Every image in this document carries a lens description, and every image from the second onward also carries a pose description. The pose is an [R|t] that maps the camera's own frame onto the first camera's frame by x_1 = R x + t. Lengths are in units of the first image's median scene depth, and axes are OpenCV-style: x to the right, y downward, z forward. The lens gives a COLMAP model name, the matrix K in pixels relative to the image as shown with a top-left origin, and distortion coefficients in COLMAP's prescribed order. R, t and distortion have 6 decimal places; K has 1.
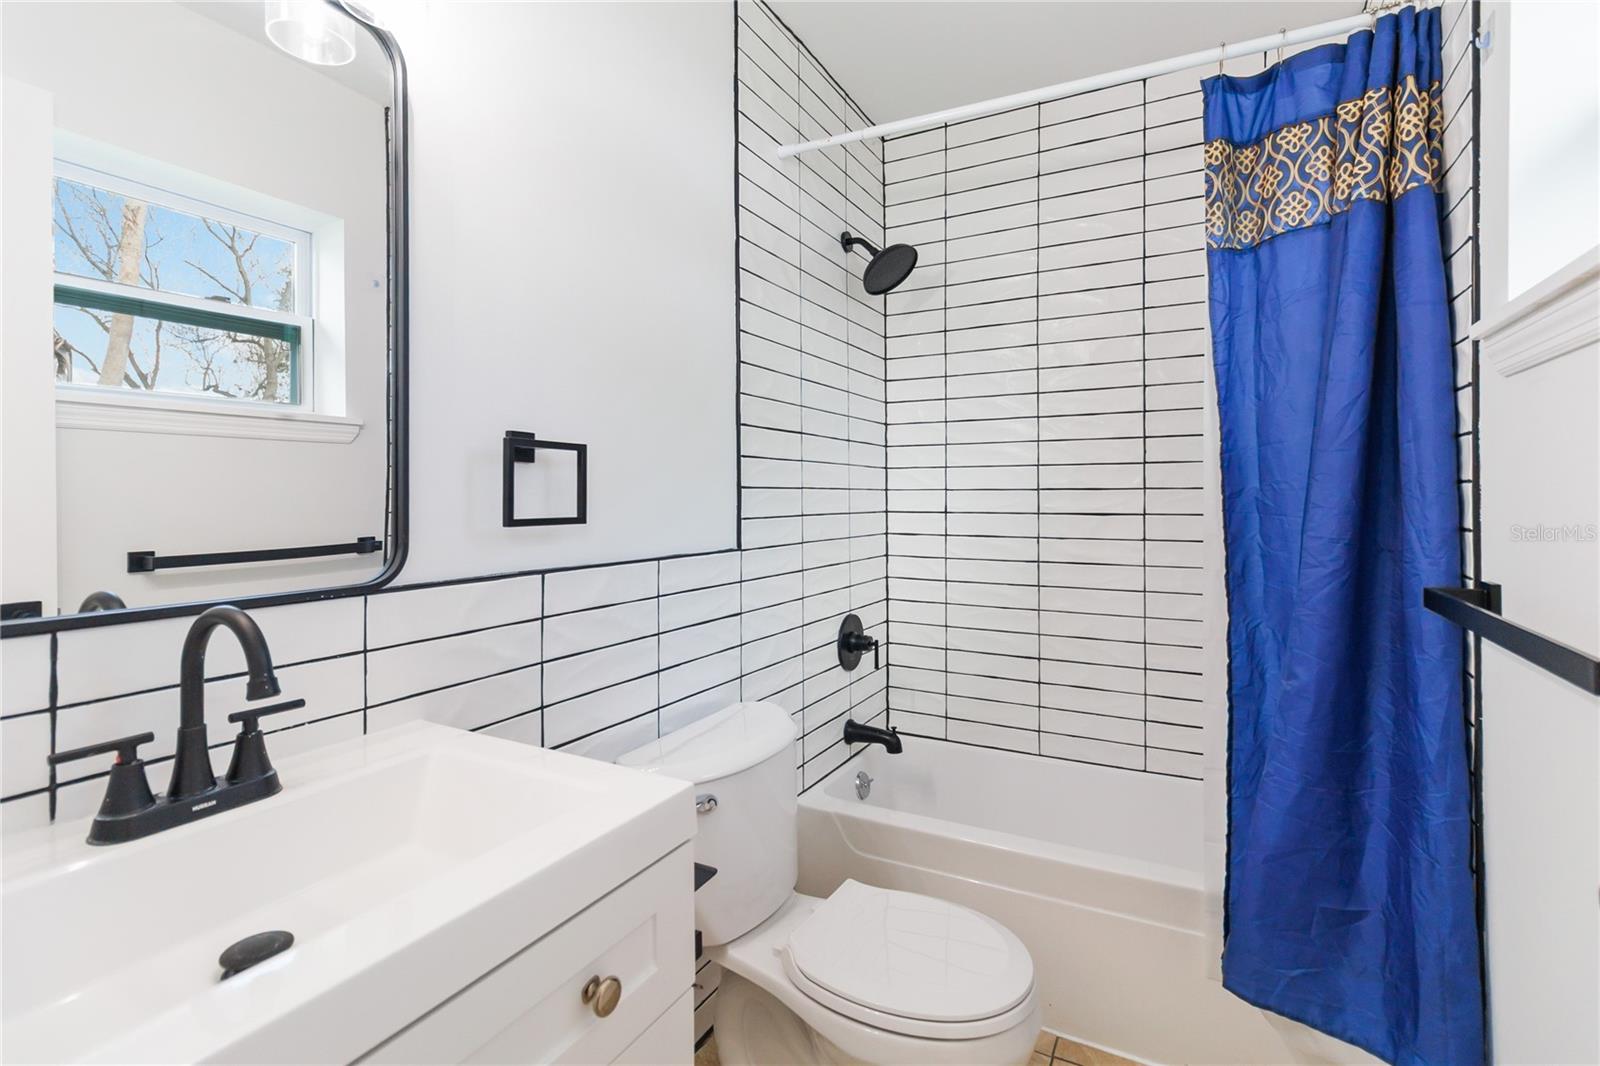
lens RADIAL K [[745.7, 0, 802.0], [0, 745.7, 487.2], [0, 0, 1]] dist [-0.003888, 0.001583]
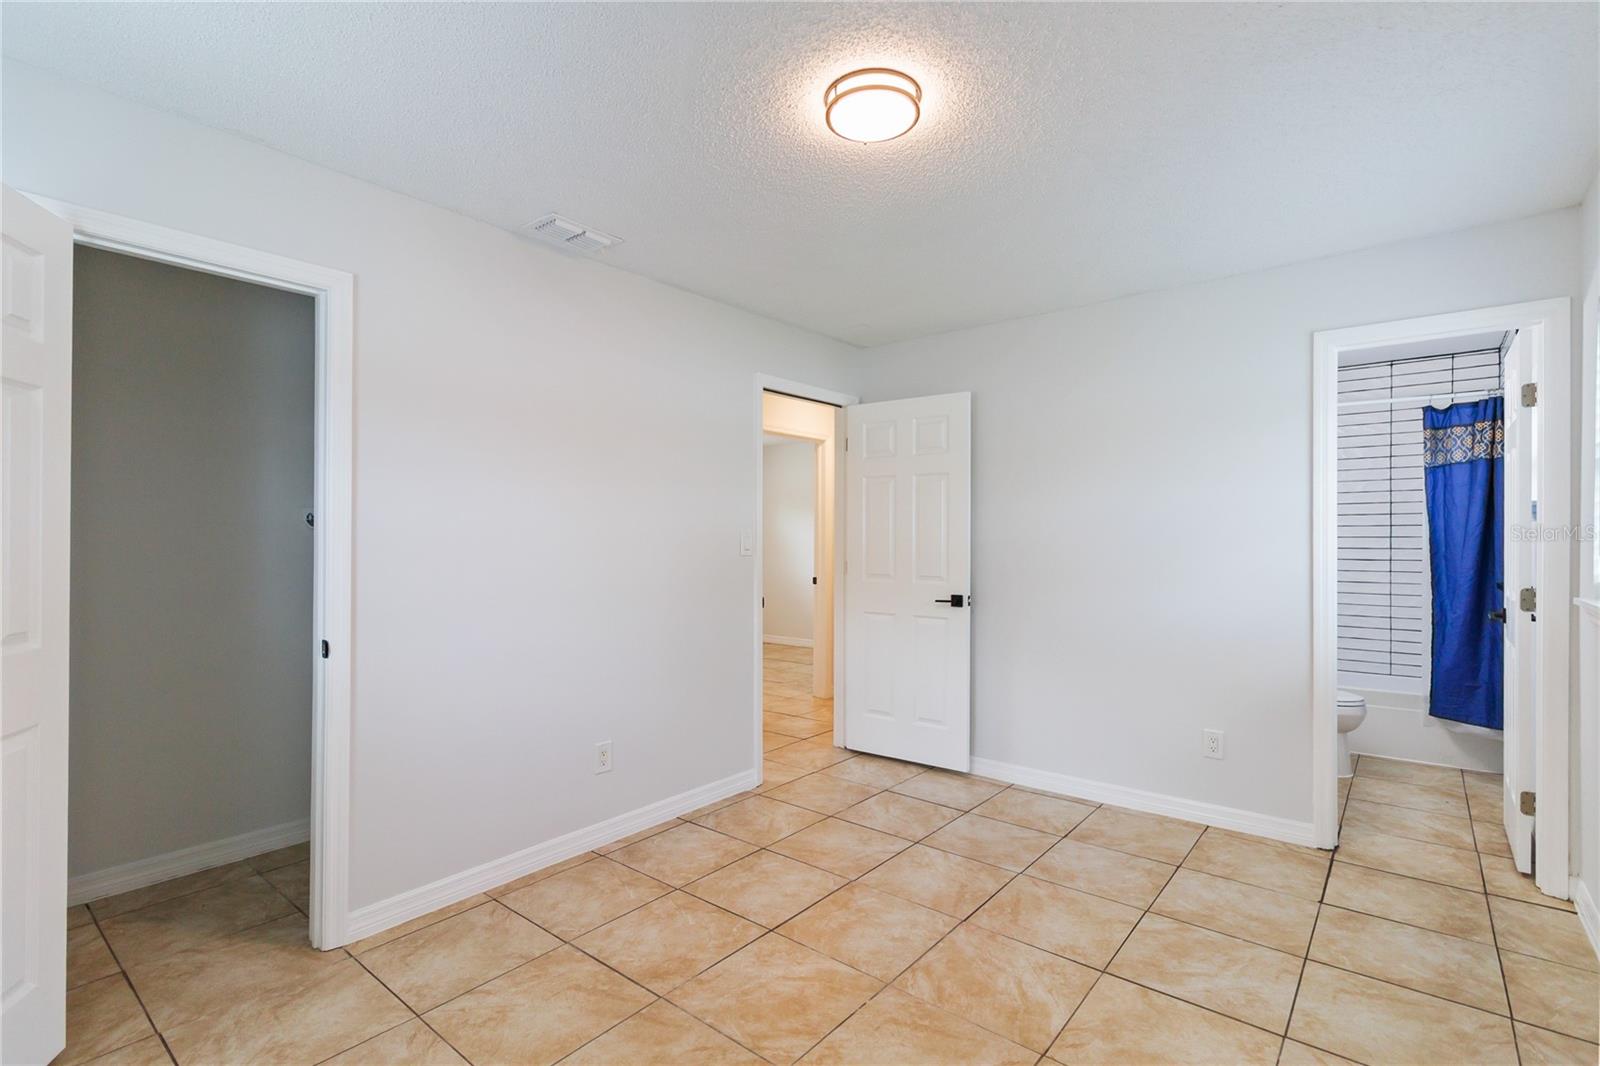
lens RADIAL K [[745.7, 0, 807.5], [0, 745.7, 532.7], [0, 0, 1]] dist [-0.003888, 0.001583]
pose [[0.983013, -0.000258, -0.183536, -1.230054], [0.001189, 0.999987, 0.004962, -0.084899], [0.183532, -0.005096, 0.983000, -2.191569]]
